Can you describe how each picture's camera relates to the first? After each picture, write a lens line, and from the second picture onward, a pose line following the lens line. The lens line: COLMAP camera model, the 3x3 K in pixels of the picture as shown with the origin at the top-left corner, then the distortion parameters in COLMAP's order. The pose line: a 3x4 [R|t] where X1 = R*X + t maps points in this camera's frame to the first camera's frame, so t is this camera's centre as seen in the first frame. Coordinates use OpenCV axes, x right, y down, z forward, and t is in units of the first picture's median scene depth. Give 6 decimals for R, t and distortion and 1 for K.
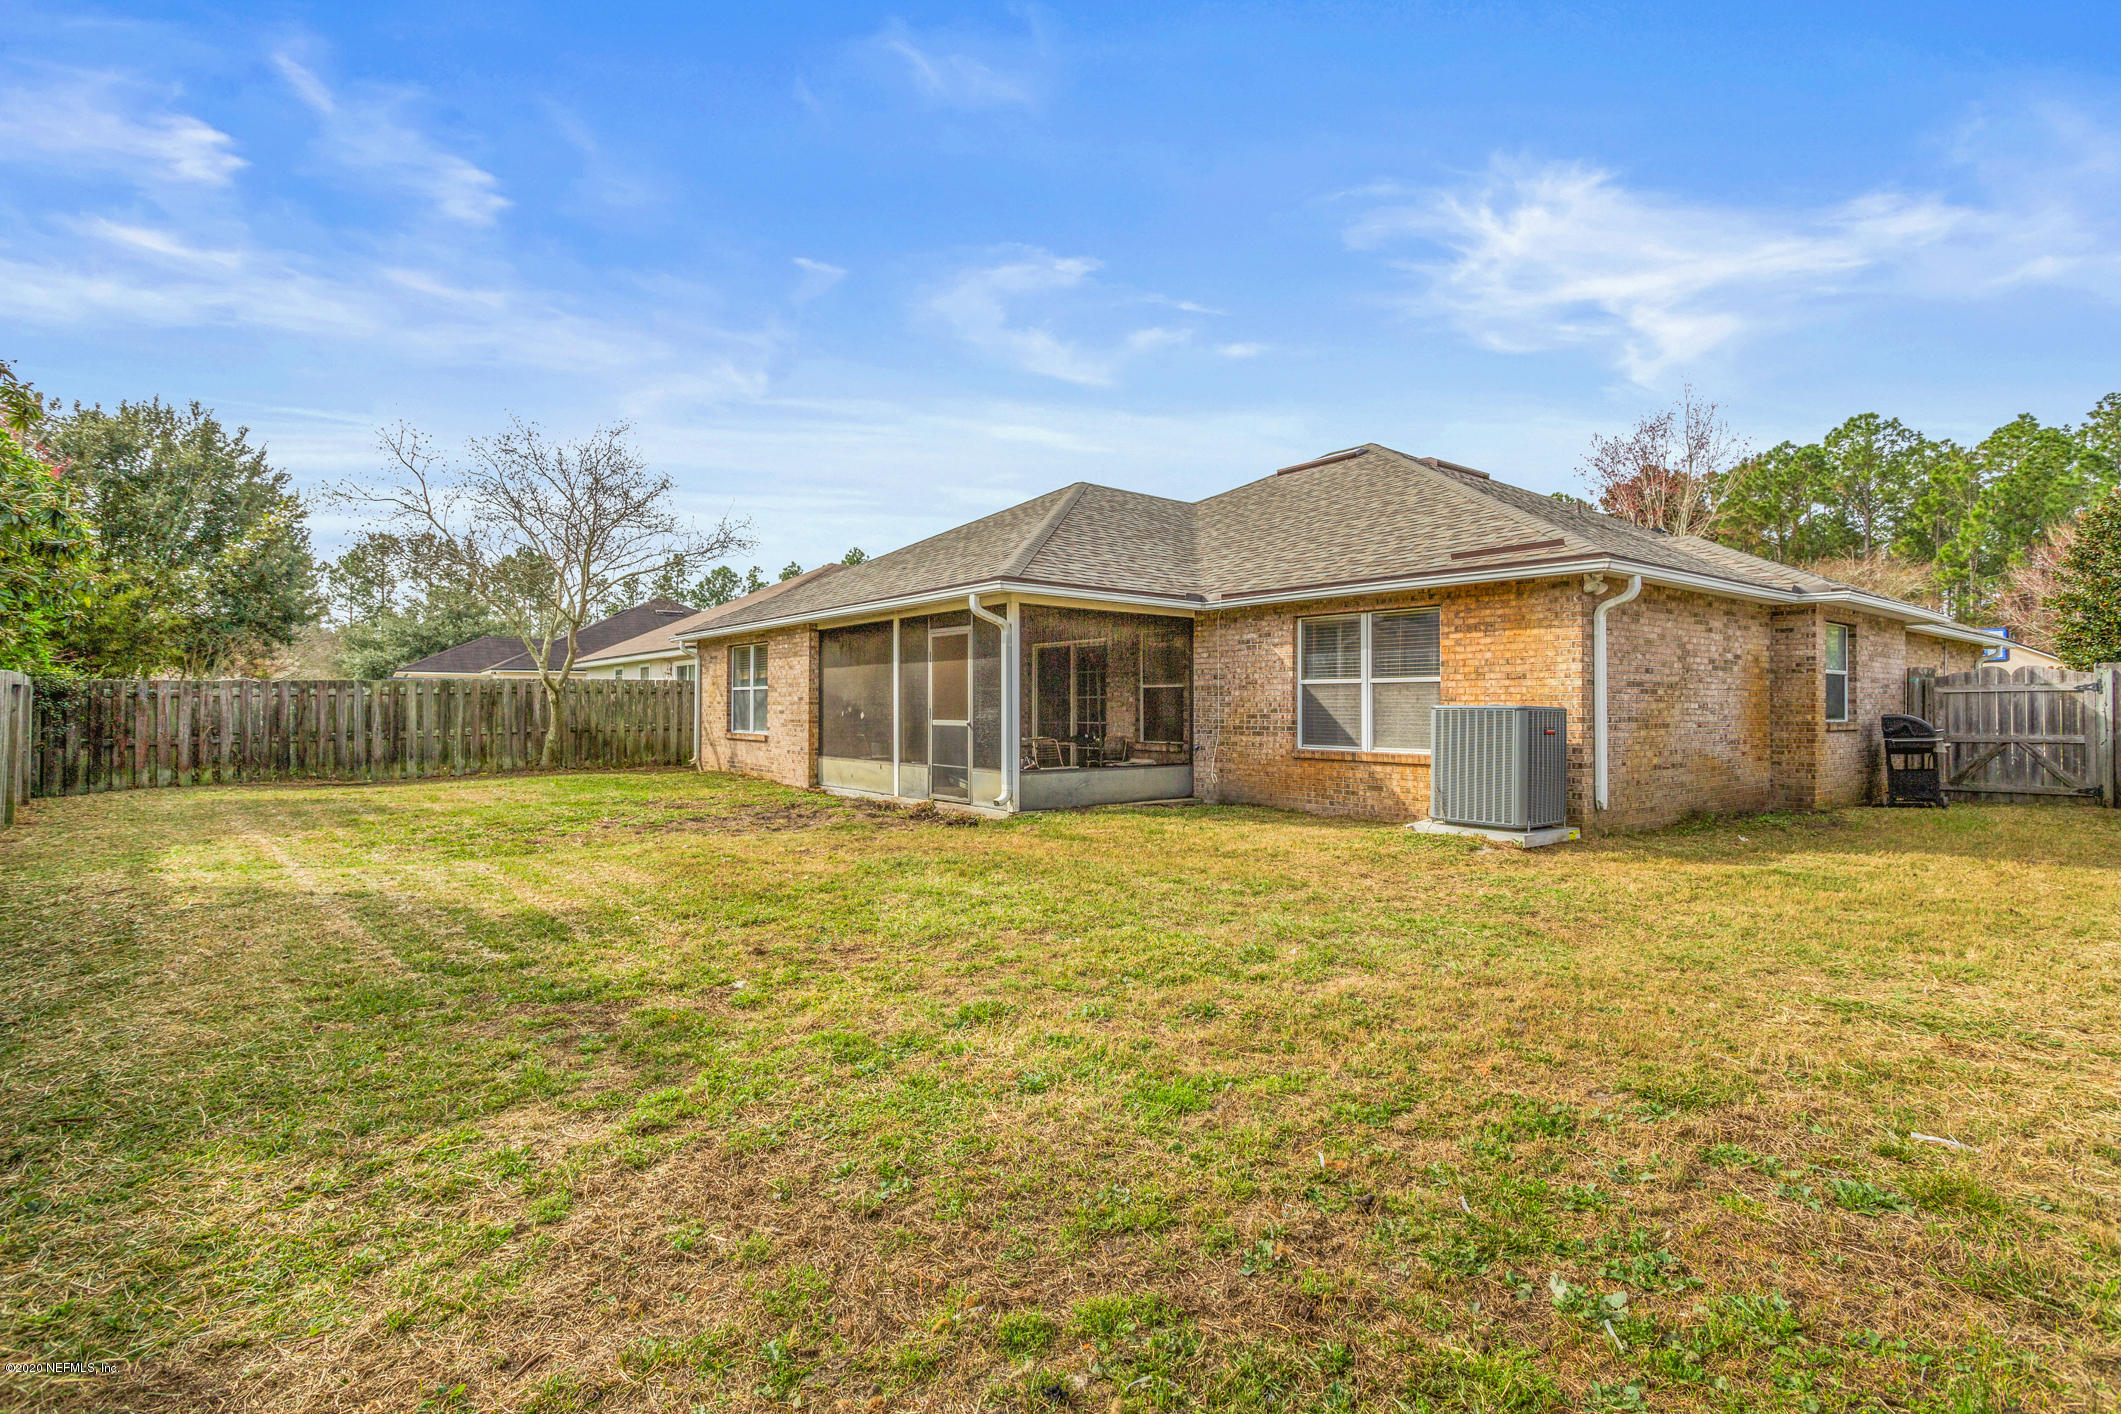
lens RADIAL K [[1015.1, 0, 1053.2], [0, 1015.1, 704.6], [0, 0, 1]] dist [-0.001776, 0.000020]
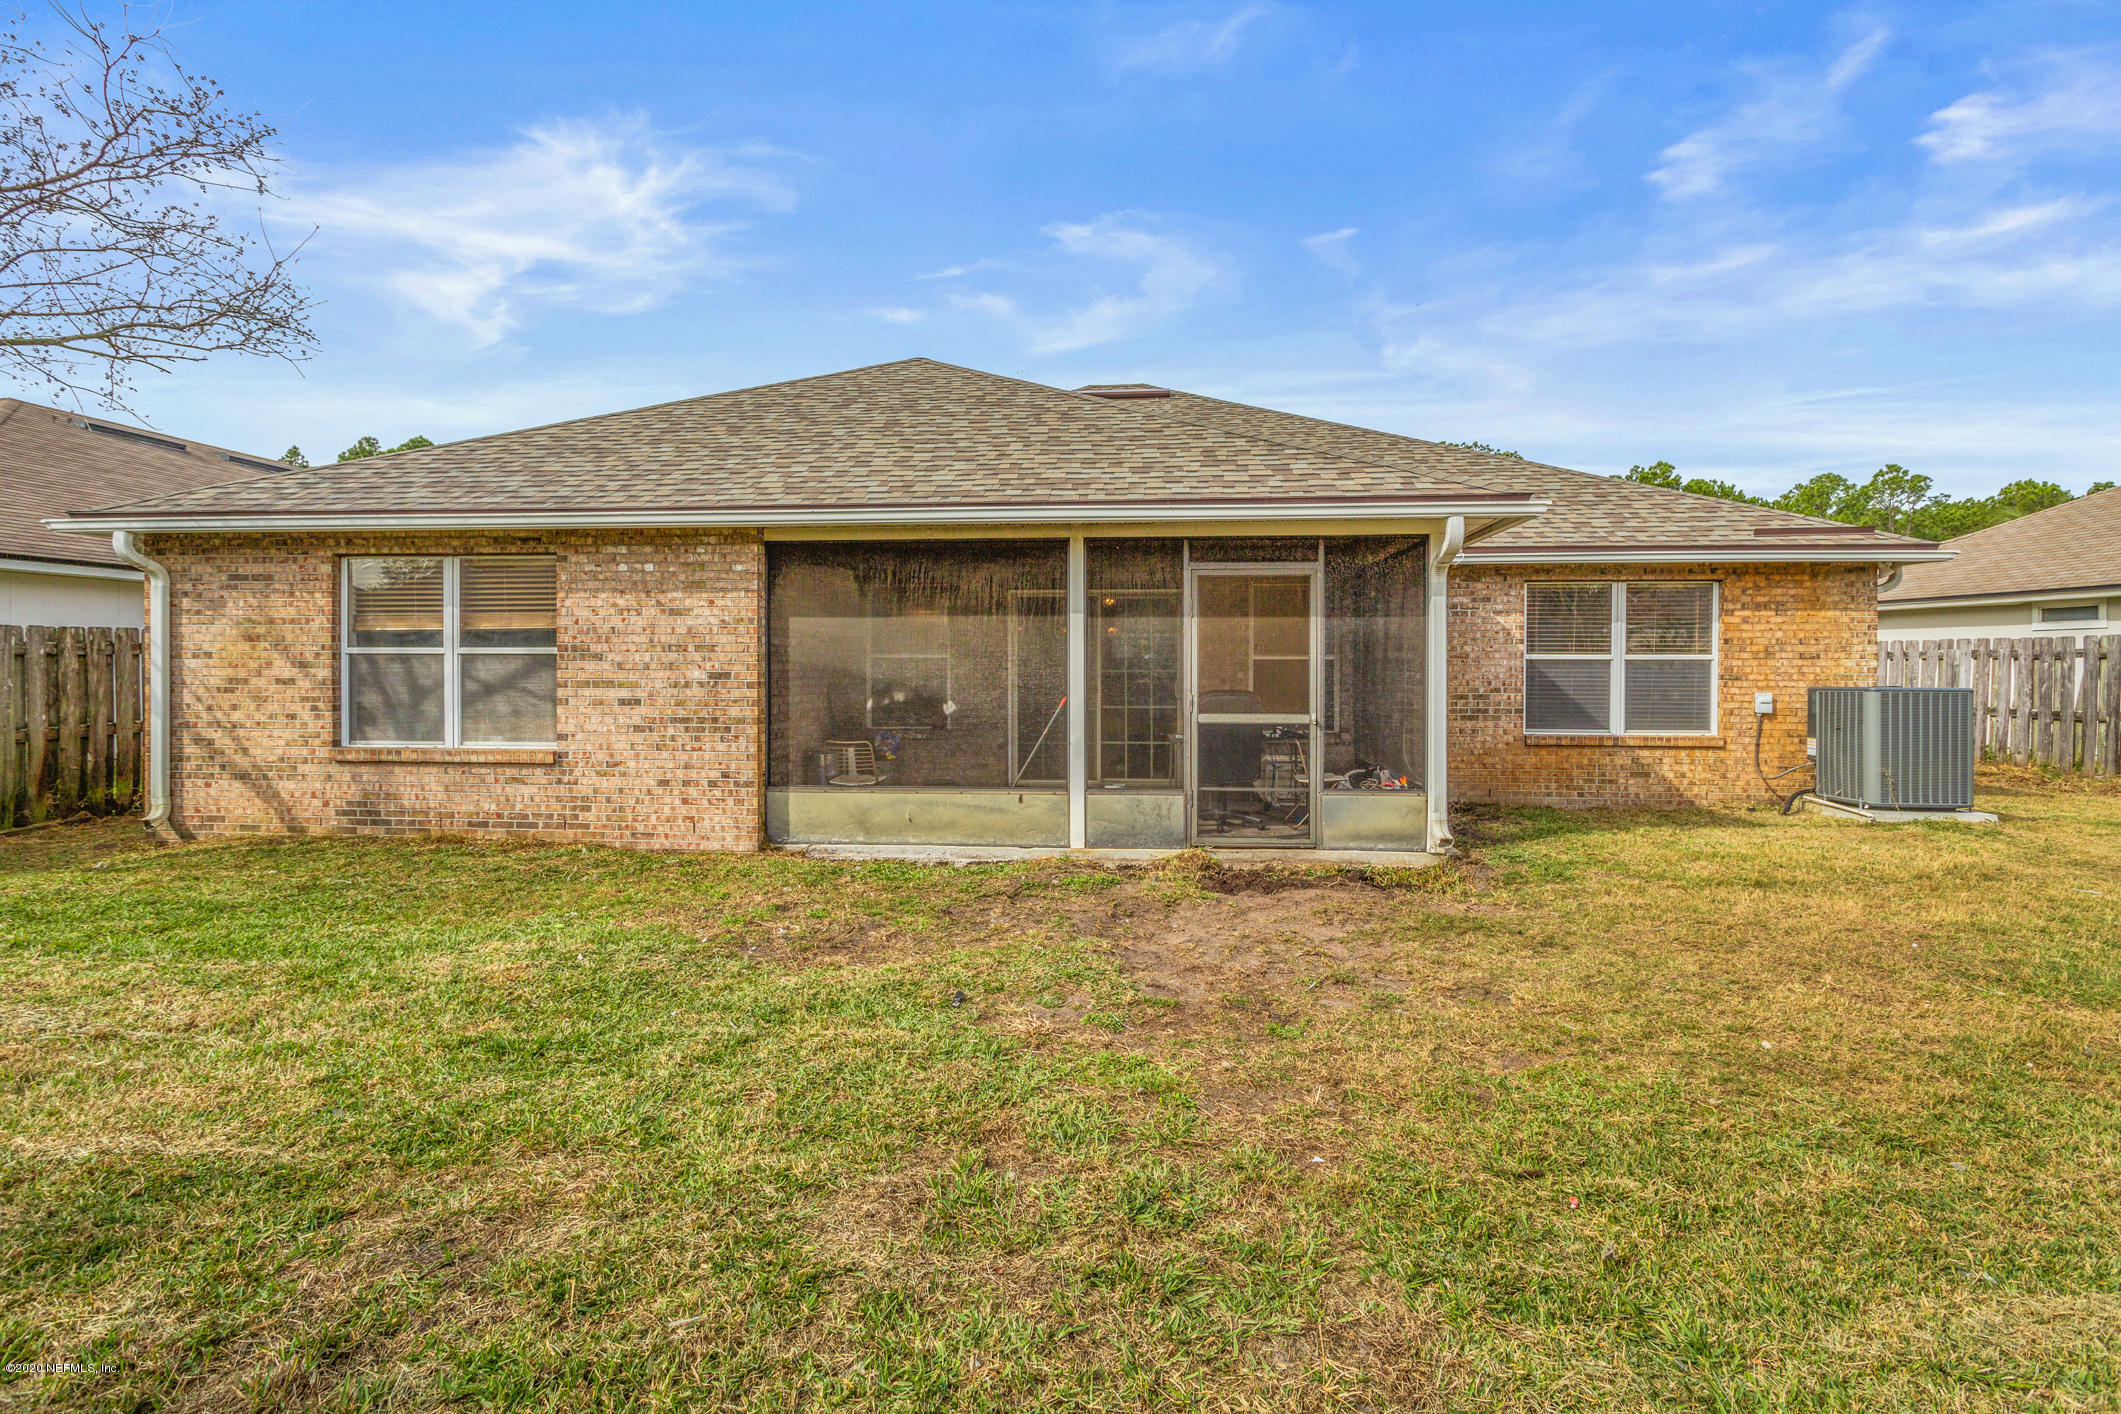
lens RADIAL K [[1015.1, 0, 1015.7], [0, 1015.1, 661.1], [0, 0, 1]] dist [-0.001776, 0.000020]
pose [[0.682976, 0.002729, 0.730436, -0.671156], [-0.000845, 0.999995, -0.002946, -0.015464], [-0.730440, 0.001395, 0.682975, 0.714126]]
